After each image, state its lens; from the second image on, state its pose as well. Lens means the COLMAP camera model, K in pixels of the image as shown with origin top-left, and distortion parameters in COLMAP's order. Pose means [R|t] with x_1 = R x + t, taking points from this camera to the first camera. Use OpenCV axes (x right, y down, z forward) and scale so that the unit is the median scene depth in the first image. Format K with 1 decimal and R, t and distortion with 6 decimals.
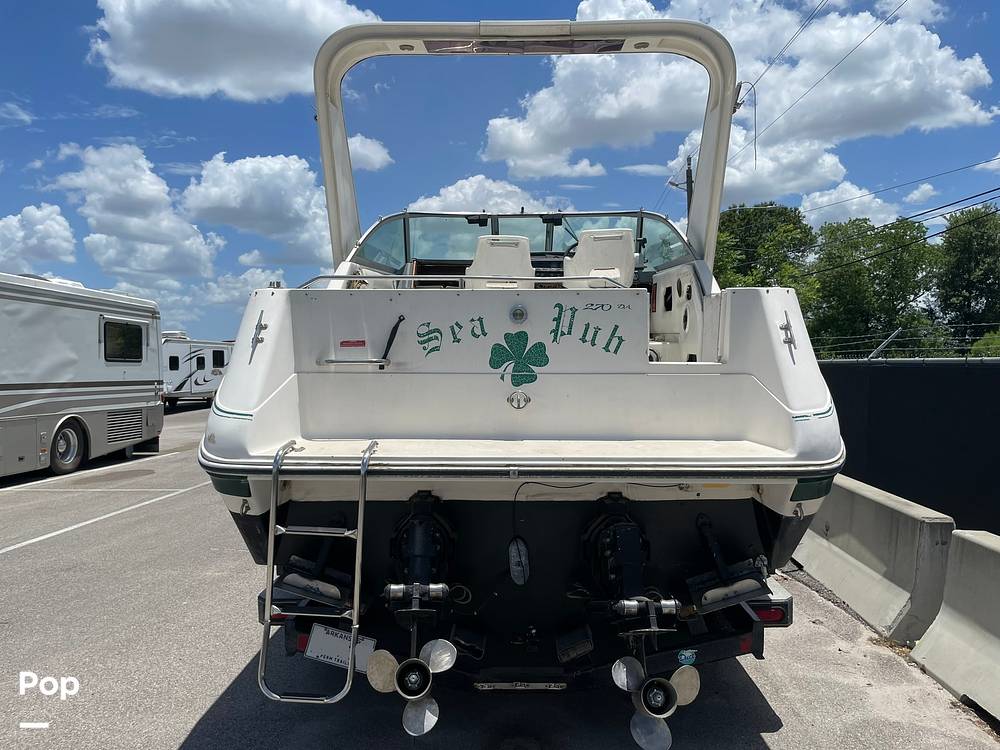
lens RADIAL K [[795.6, 0, 500.0], [0, 795.6, 375.0], [0, 0, 1]] dist [0.118147, -0.190013]
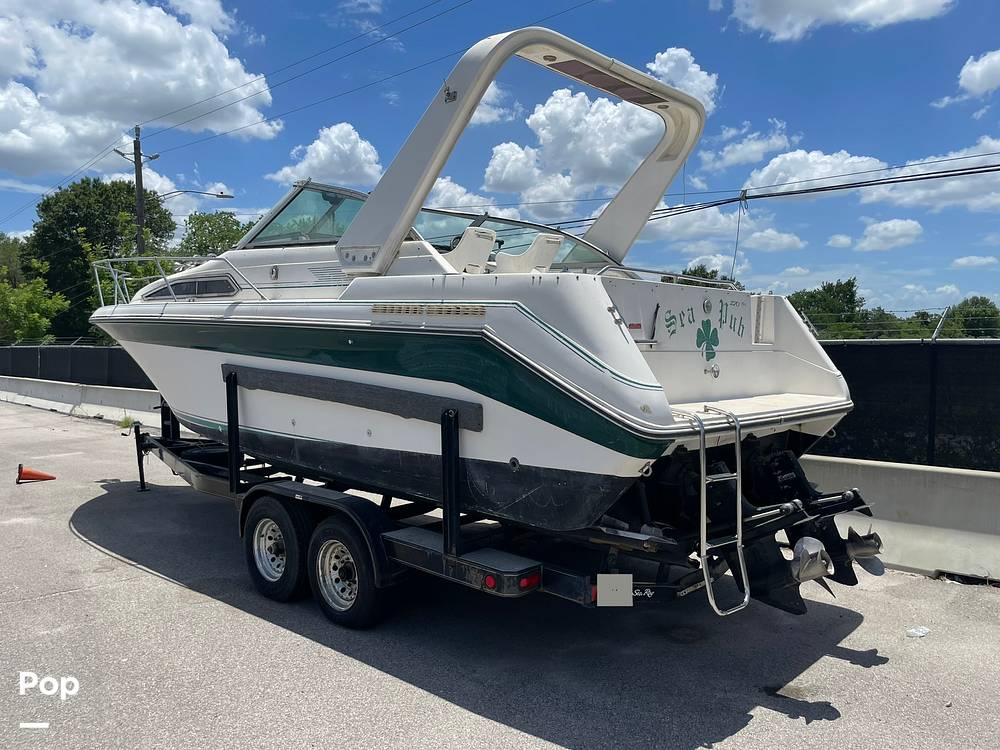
lens RADIAL K [[795.6, 0, 500.0], [0, 795.6, 375.0], [0, 0, 1]] dist [0.118147, -0.190013]
pose [[0.643341, -0.023921, 0.765206, -0.122572], [0.011530, 0.999701, 0.021558, 0.000486], [-0.765493, -0.005046, 0.643424, 0.040592]]
